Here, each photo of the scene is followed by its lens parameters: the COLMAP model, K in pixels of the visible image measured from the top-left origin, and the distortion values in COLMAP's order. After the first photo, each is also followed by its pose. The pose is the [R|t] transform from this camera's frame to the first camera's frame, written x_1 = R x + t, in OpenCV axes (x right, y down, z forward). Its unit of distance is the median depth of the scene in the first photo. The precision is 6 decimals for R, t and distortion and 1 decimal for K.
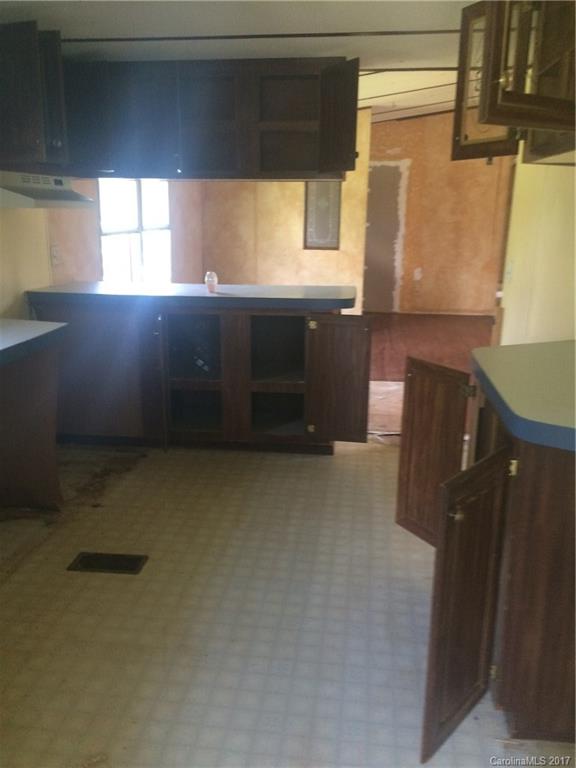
lens RADIAL K [[660.1, 0, 287.4], [0, 660.1, 385.8], [0, 0, 1]] dist [-0.019274, -0.013311]
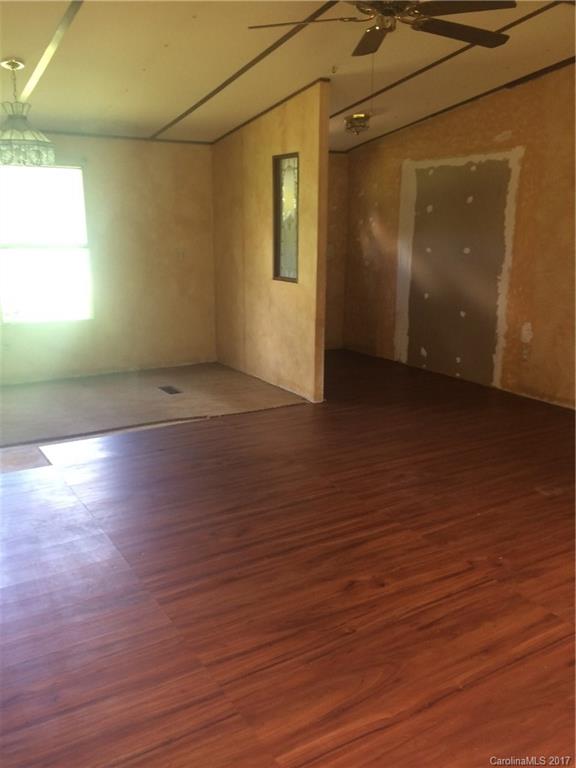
lens RADIAL K [[660.1, 0, 288.5], [0, 660.1, 381.5], [0, 0, 1]] dist [-0.019274, -0.013311]
pose [[0.638555, 0.175244, -0.749358, 0.529215], [-0.200808, 0.977937, 0.057584, -0.117417], [0.742916, 0.113706, 0.659657, 0.443194]]
